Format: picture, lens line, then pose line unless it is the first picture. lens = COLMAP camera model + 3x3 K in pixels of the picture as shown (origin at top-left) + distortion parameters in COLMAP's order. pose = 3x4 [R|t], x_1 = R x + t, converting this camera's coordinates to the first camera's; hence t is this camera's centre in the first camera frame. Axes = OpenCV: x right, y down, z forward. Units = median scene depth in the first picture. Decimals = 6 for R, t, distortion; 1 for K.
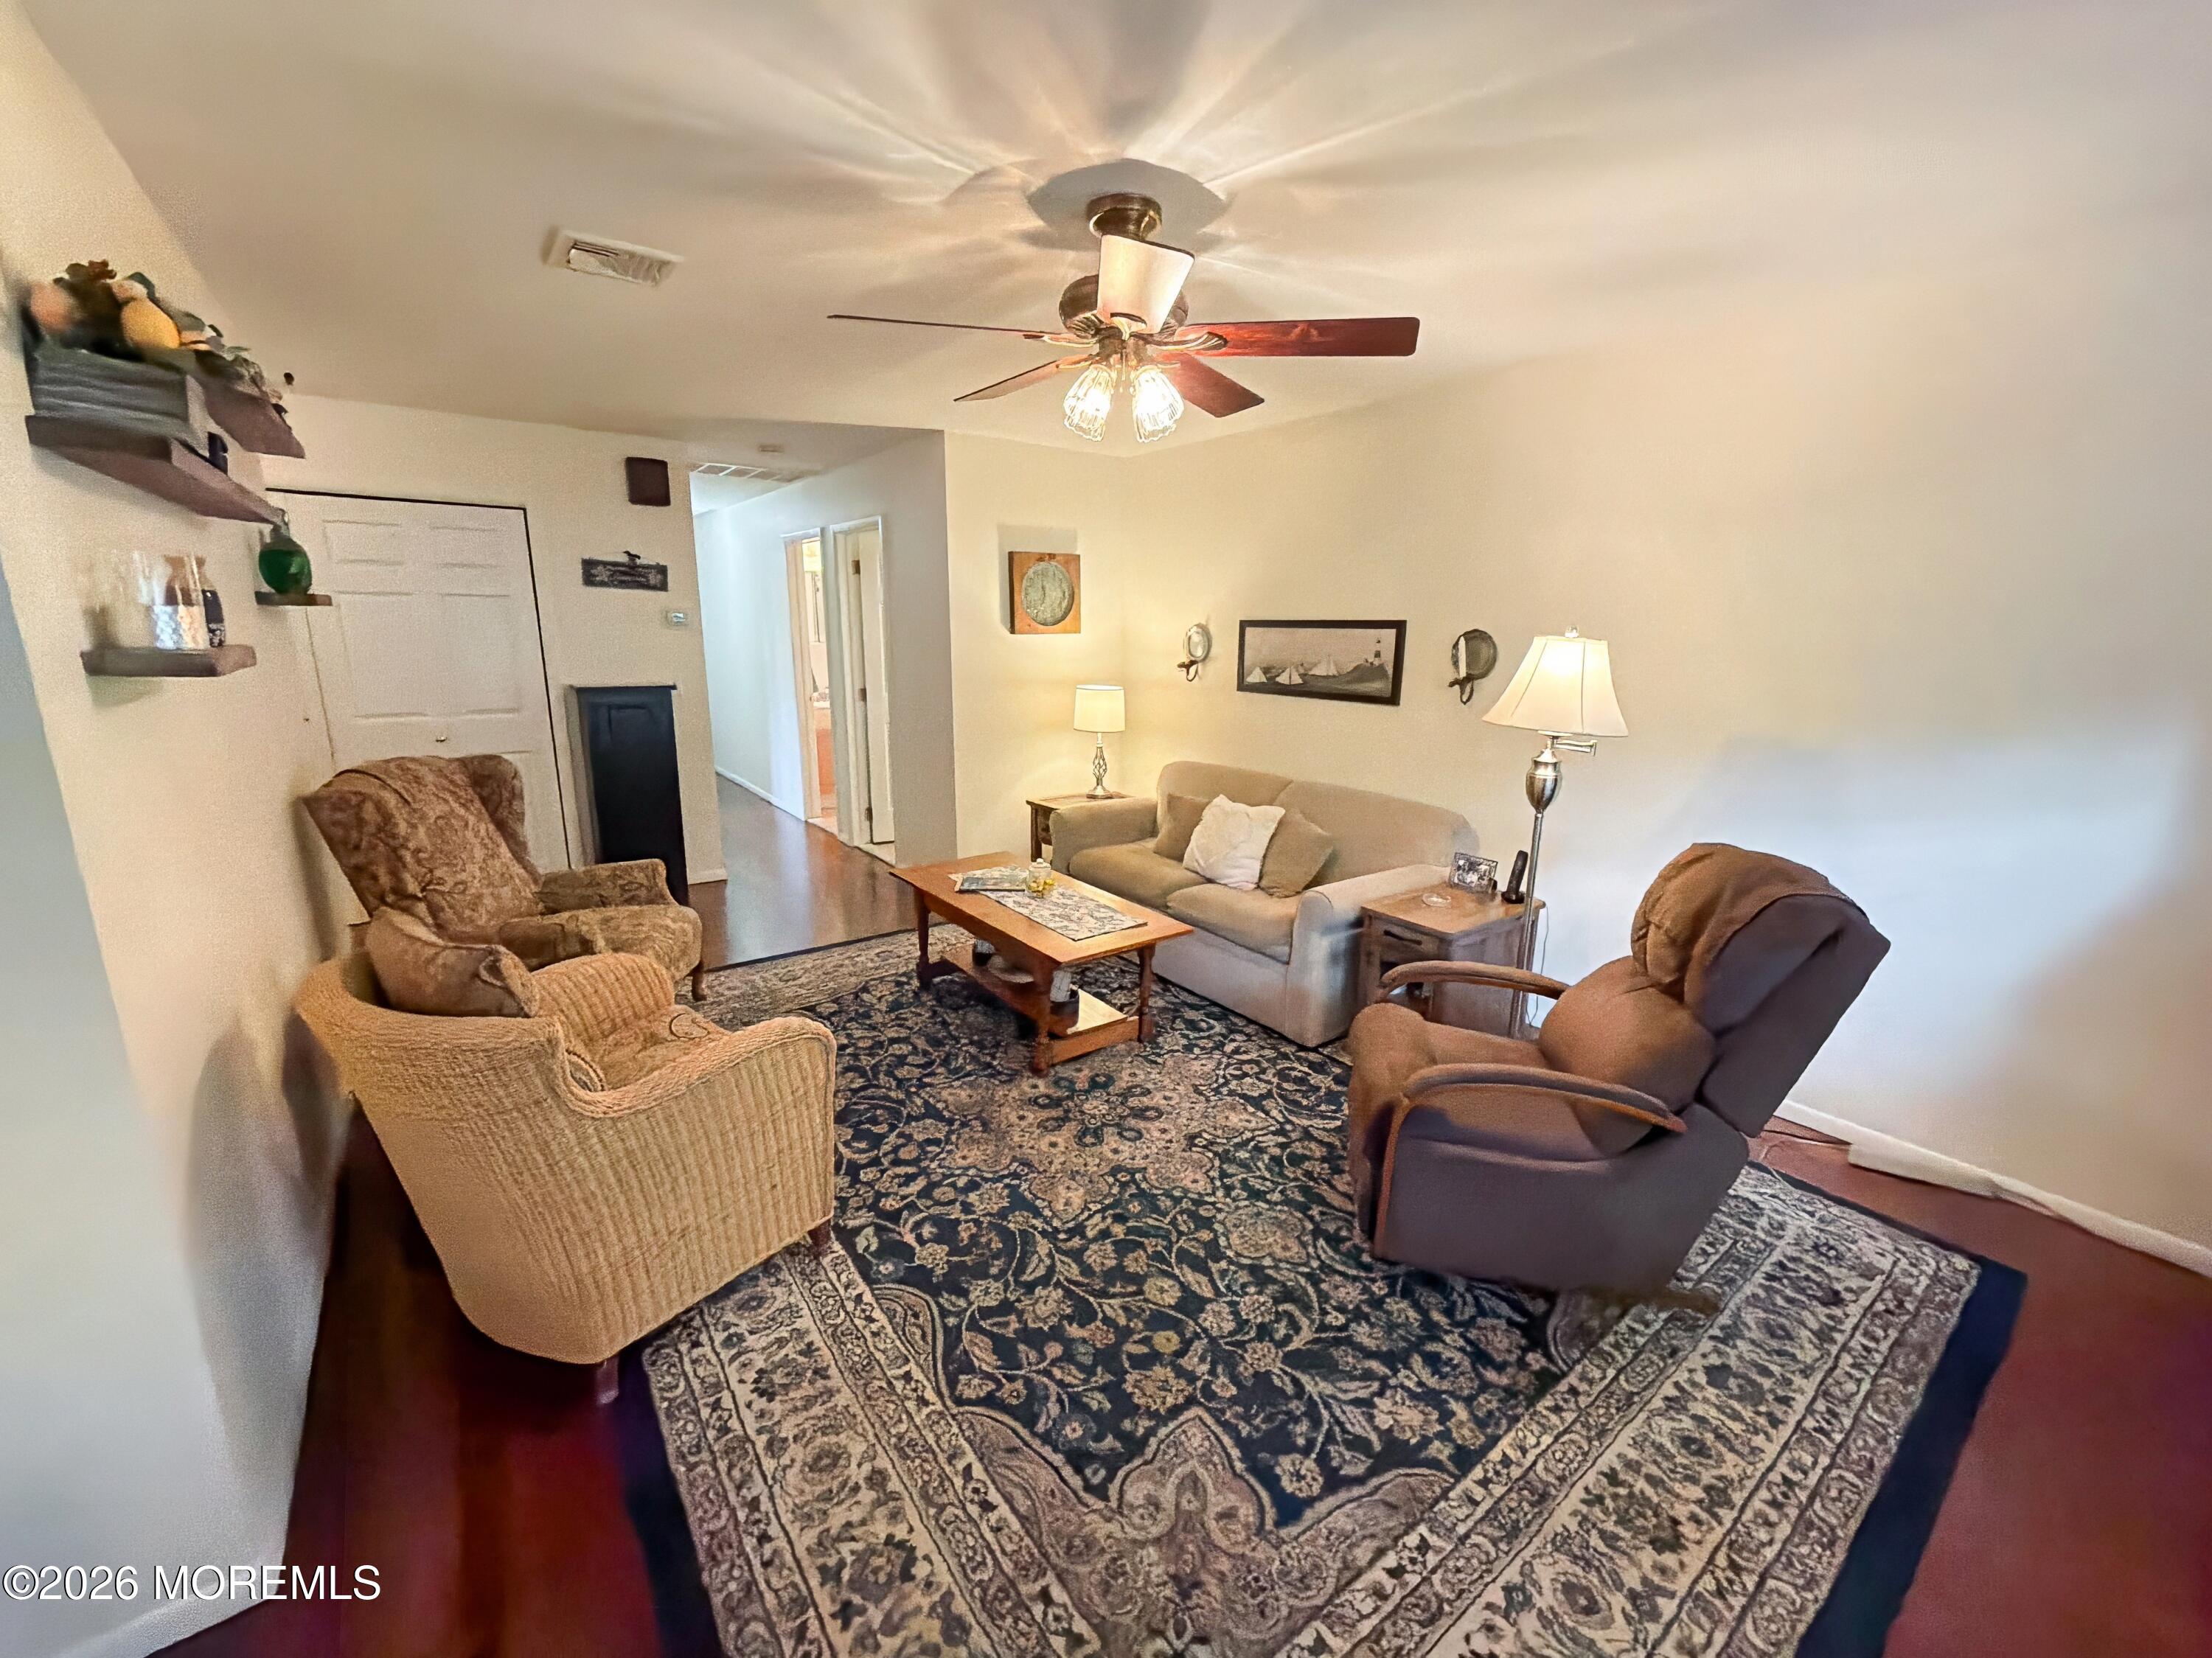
lens RADIAL K [[888.8, 0, 1109.3], [0, 888.8, 831.7], [0, 0, 1]] dist [0.000701, 0.000341]
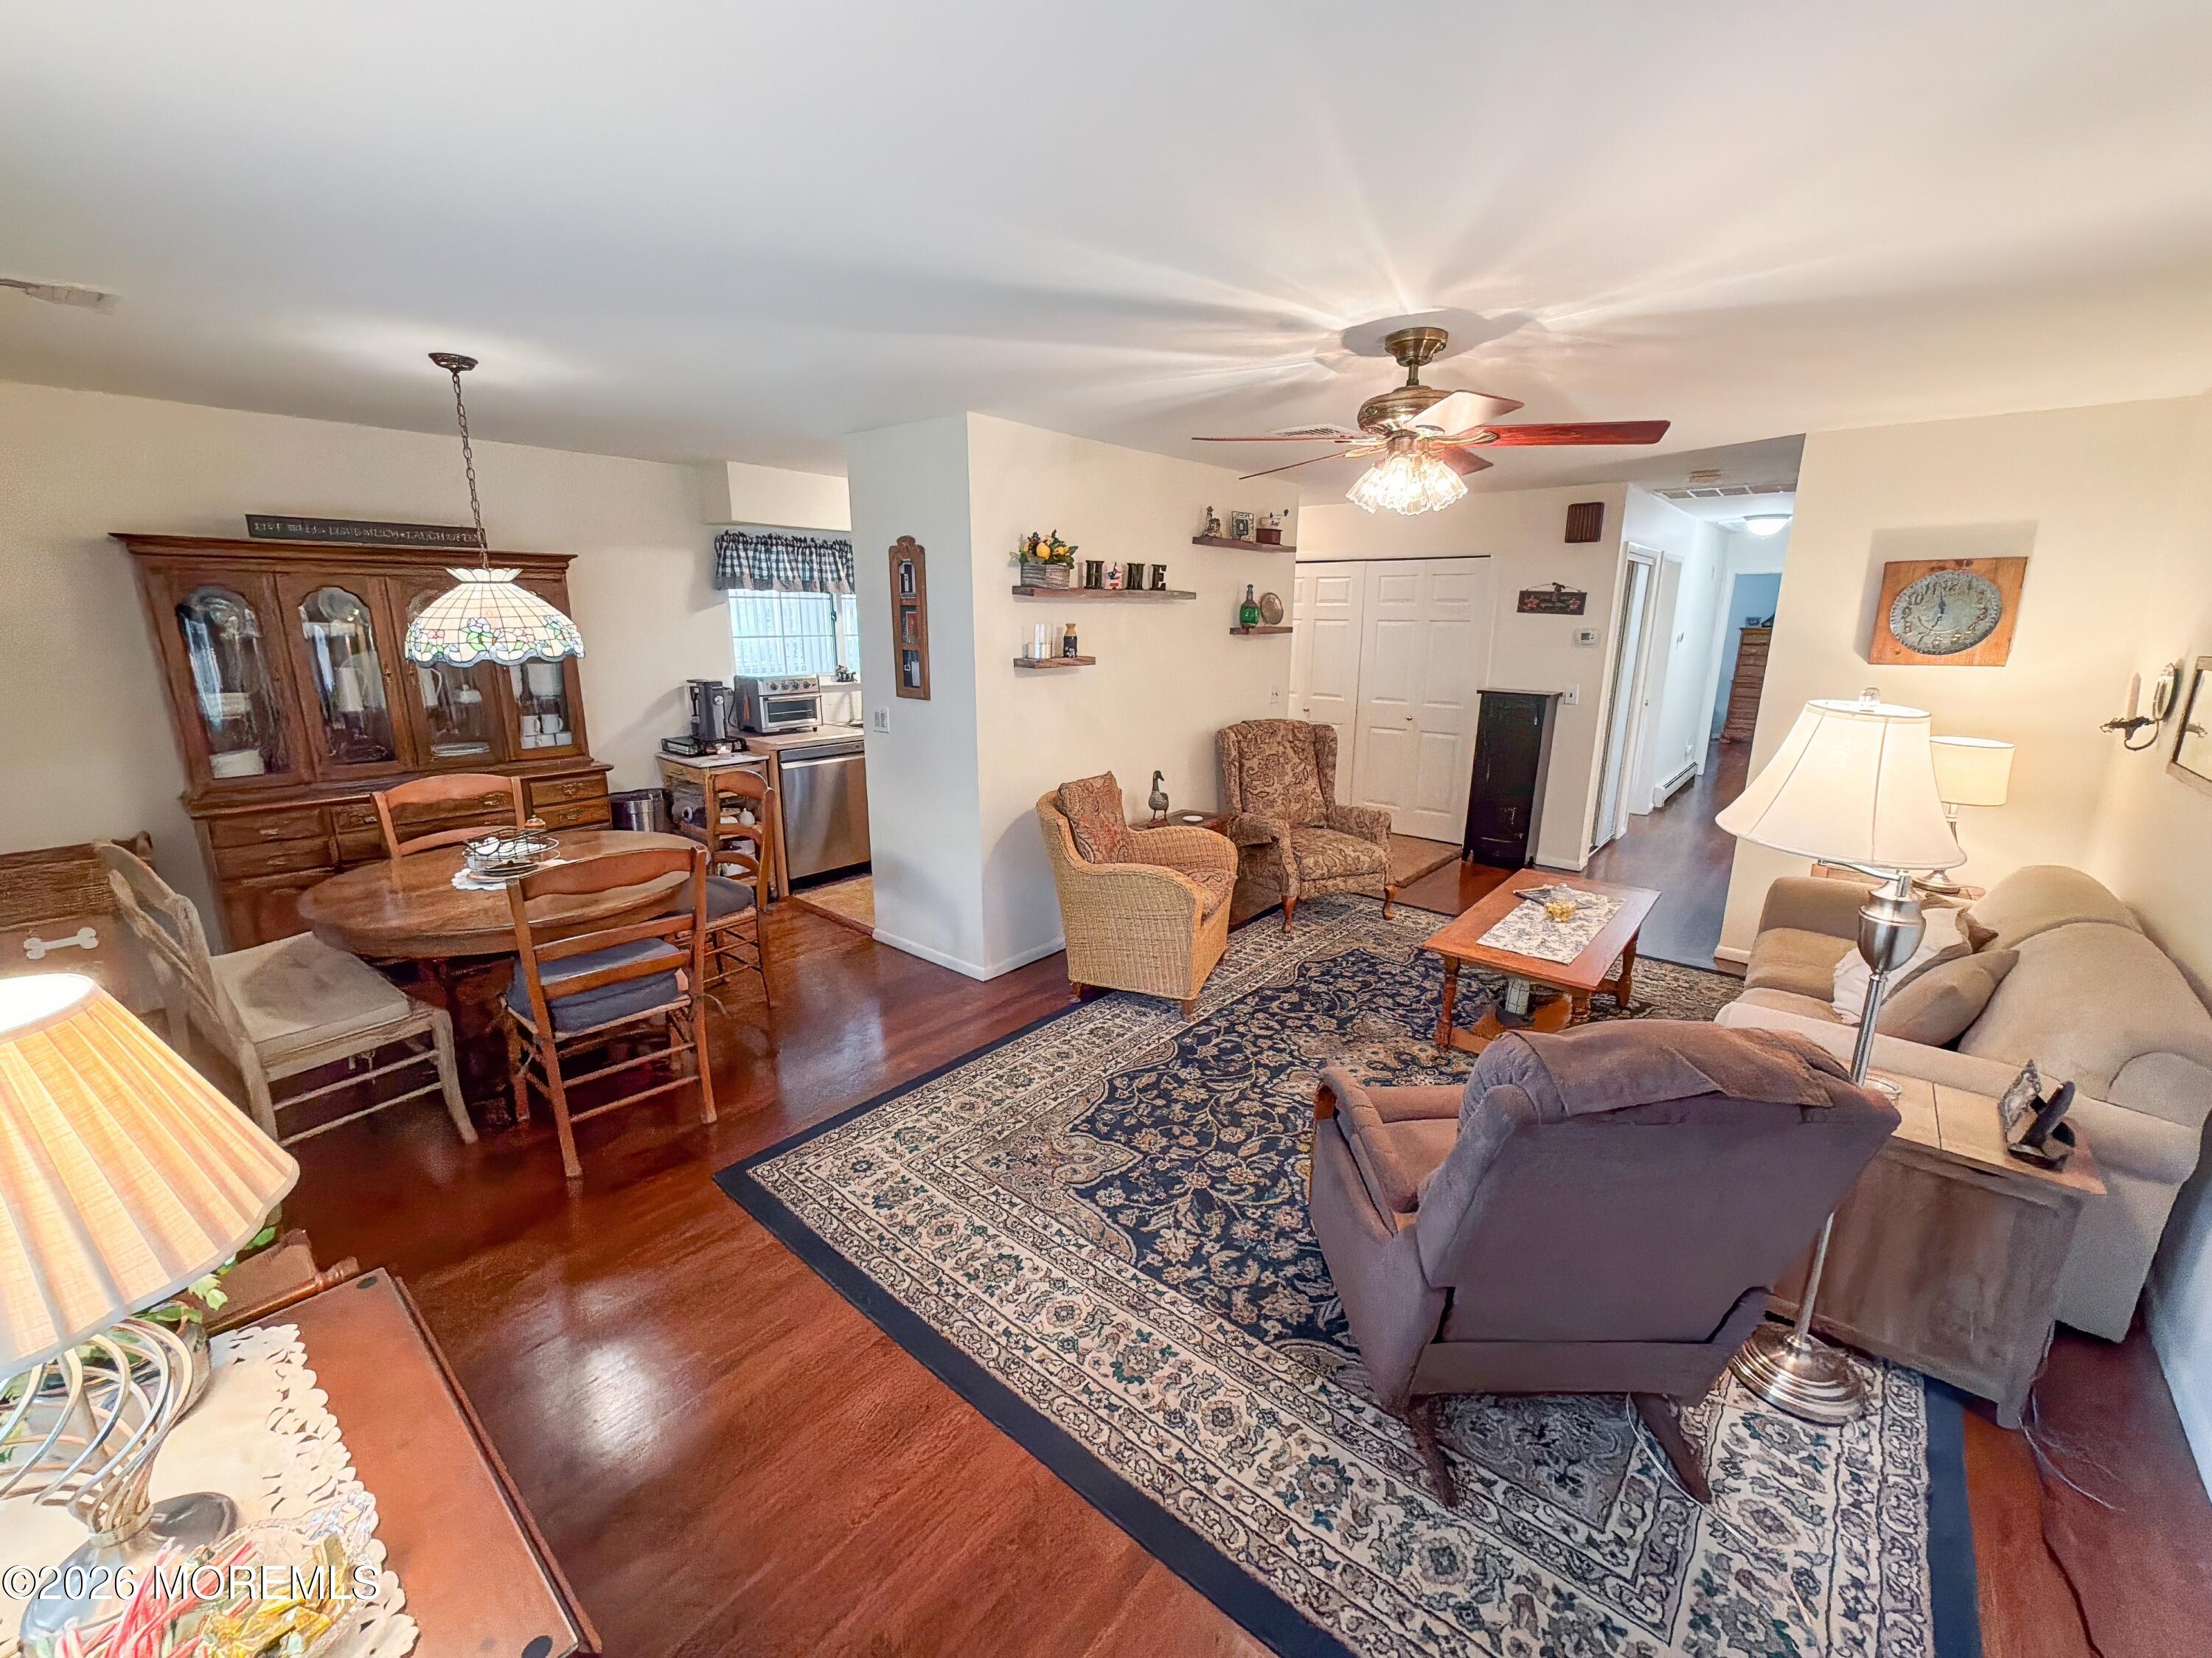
lens RADIAL K [[888.8, 0, 1116.4], [0, 888.8, 832.4], [0, 0, 1]] dist [0.000701, 0.000341]
pose [[0.232028, 0.222355, -0.946954, 1.113521], [-0.223206, 0.959716, 0.170661, -0.125294], [0.946754, 0.171768, 0.272312, 0.327028]]
